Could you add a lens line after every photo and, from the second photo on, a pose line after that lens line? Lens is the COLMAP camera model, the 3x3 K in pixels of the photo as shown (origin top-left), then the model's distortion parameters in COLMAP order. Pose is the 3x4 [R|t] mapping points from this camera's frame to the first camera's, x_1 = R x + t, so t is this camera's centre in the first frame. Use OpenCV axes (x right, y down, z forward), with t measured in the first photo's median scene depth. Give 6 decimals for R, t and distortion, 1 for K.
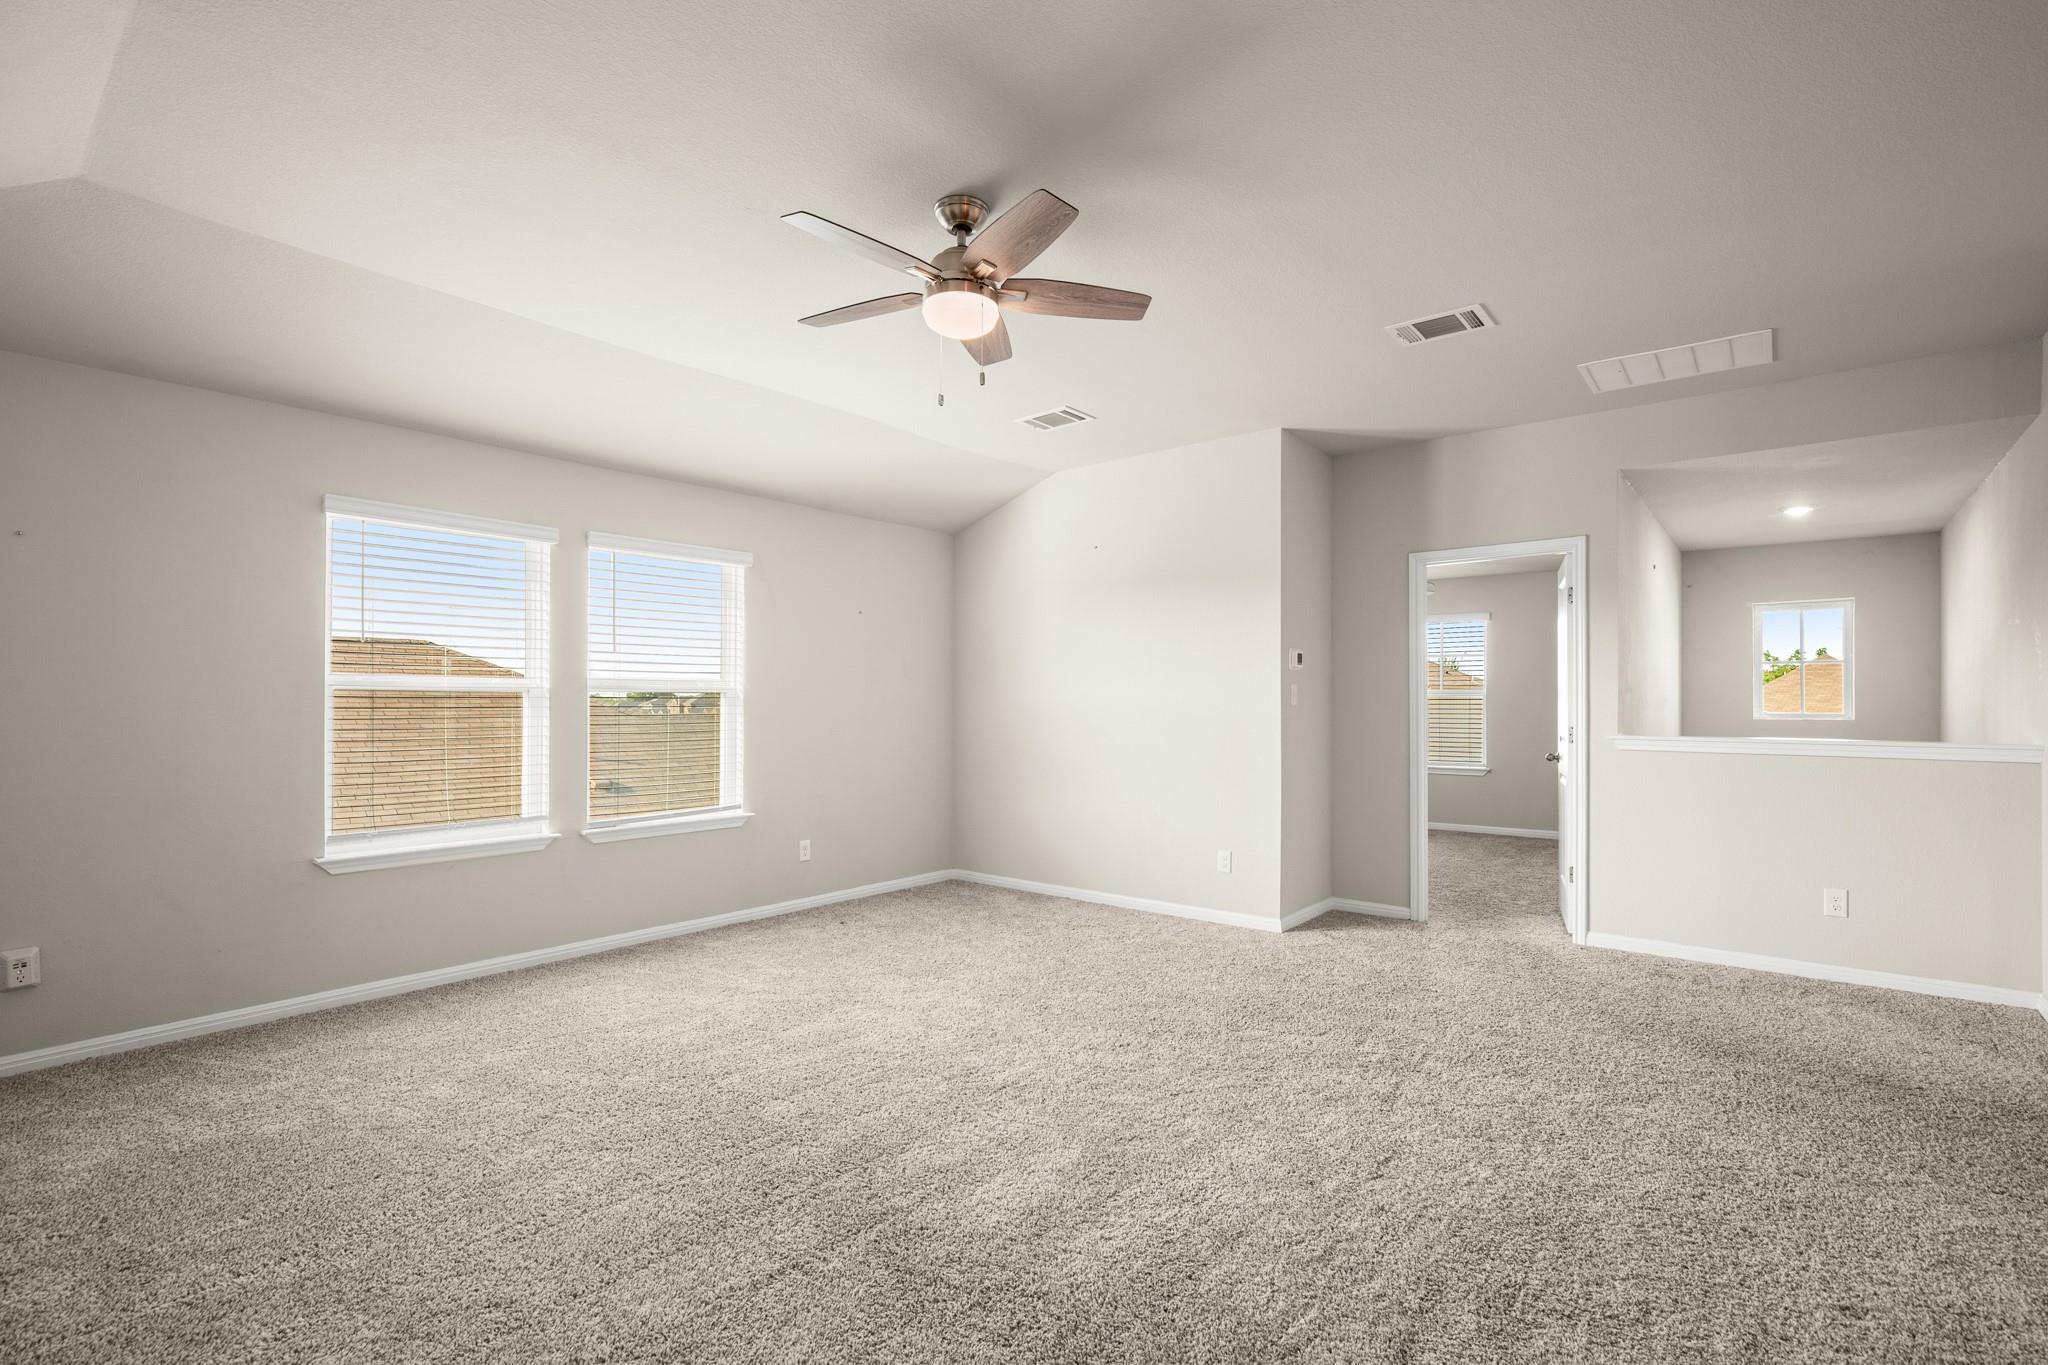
lens RADIAL K [[960.8, 0, 1027.6], [0, 960.8, 693.1], [0, 0, 1]] dist [-0.002084, 0.000323]
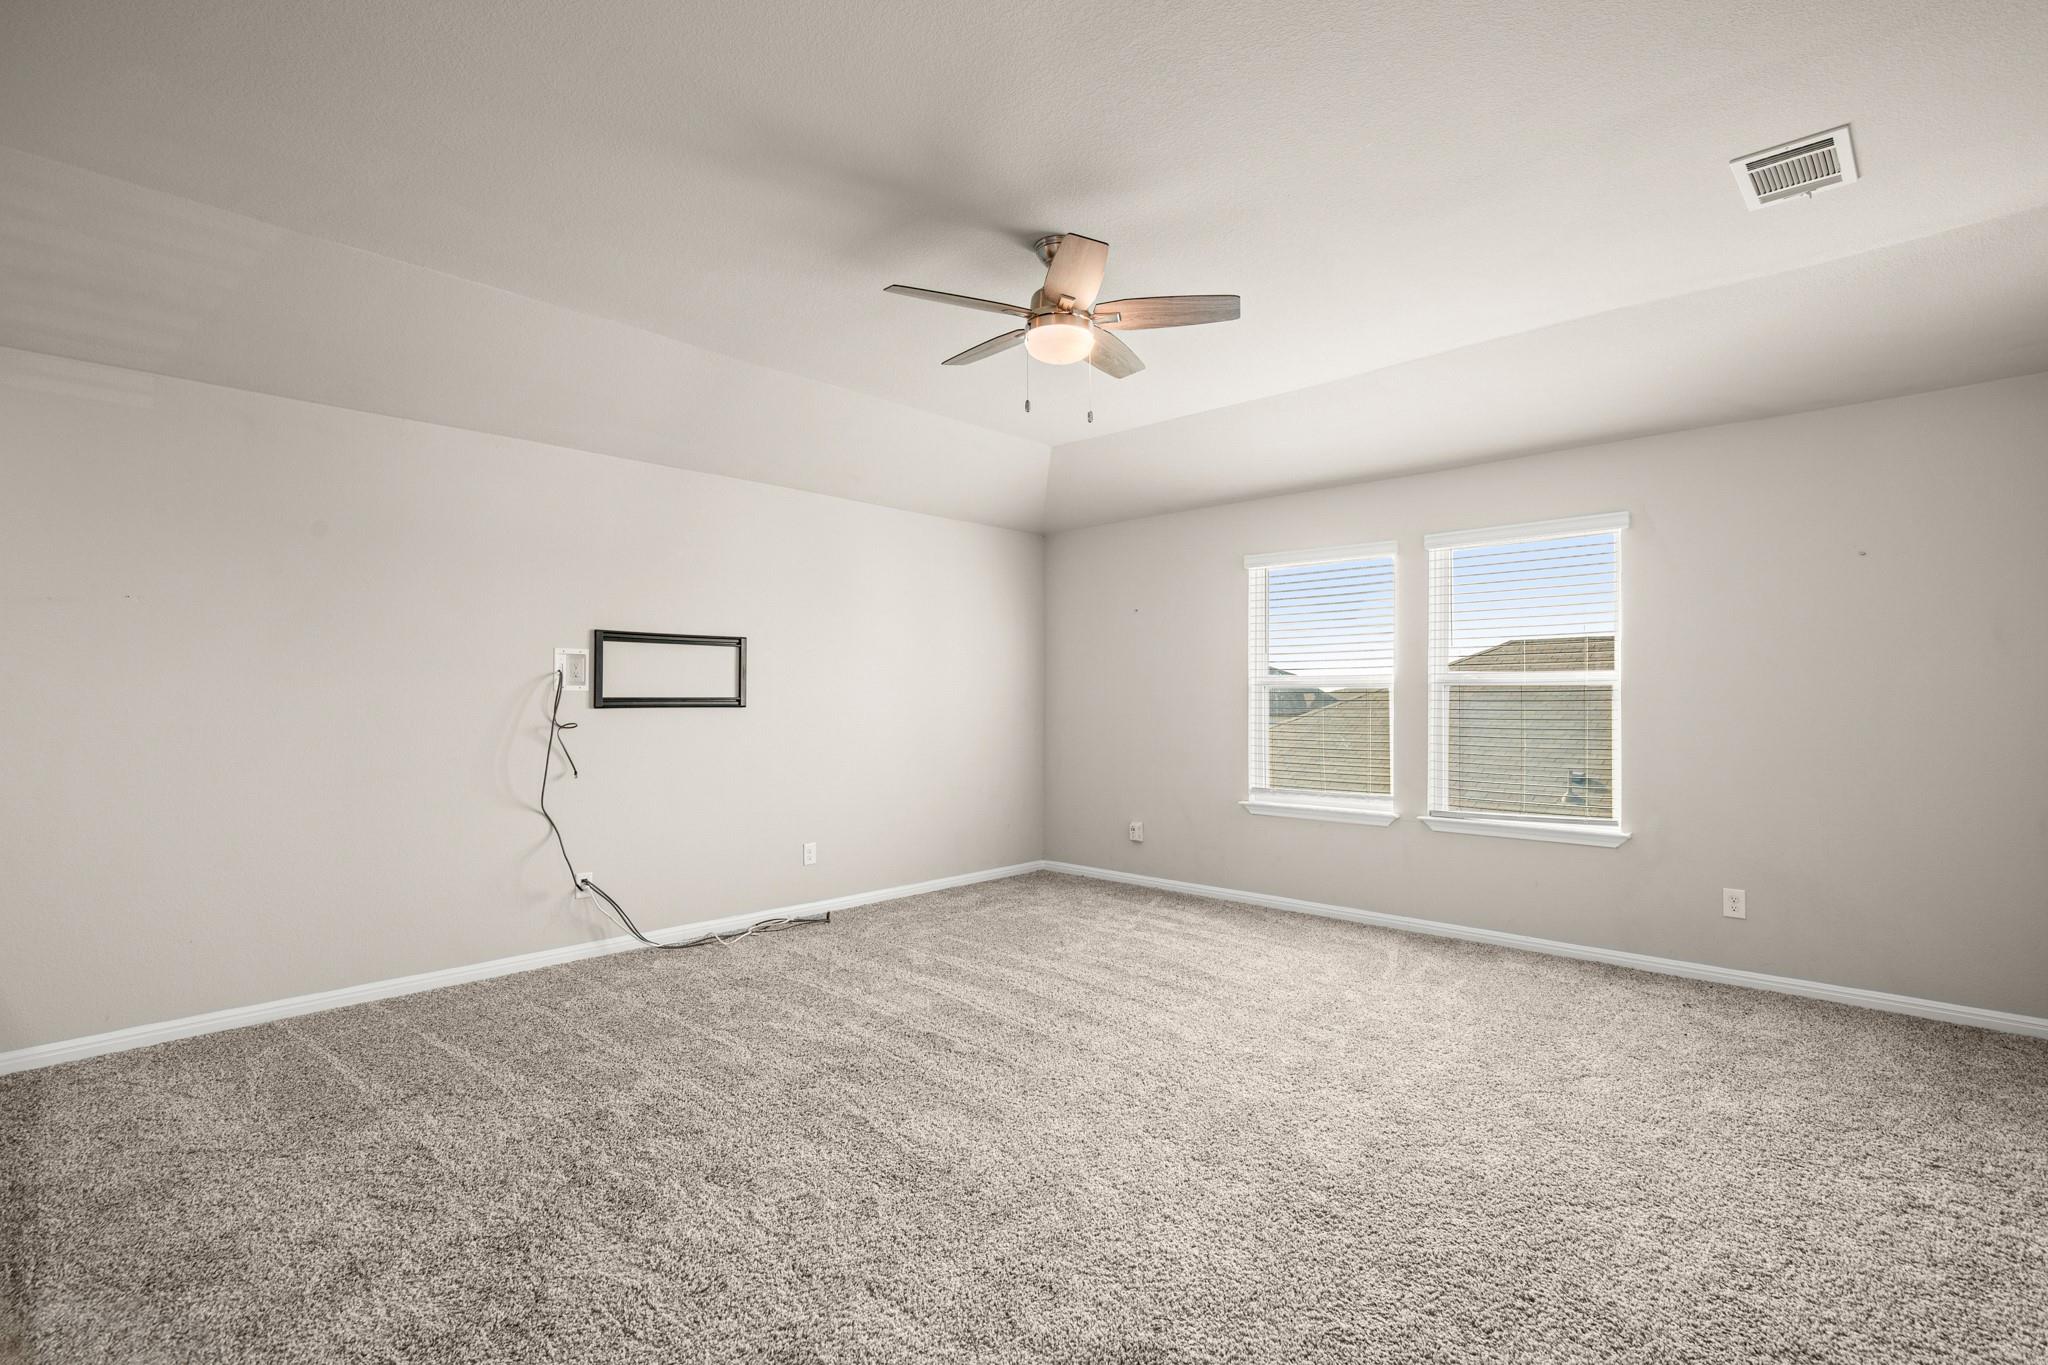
lens RADIAL K [[933.8, 0, 1024.0], [0, 933.8, 682.5], [0, 0, 1]] dist [-0.023283, 0.000130]
pose [[-0.095204, -0.013624, -0.995365, 0.579719], [0.011628, 0.999823, -0.014797, 0.003949], [0.995390, -0.012983, -0.095029, 0.621704]]
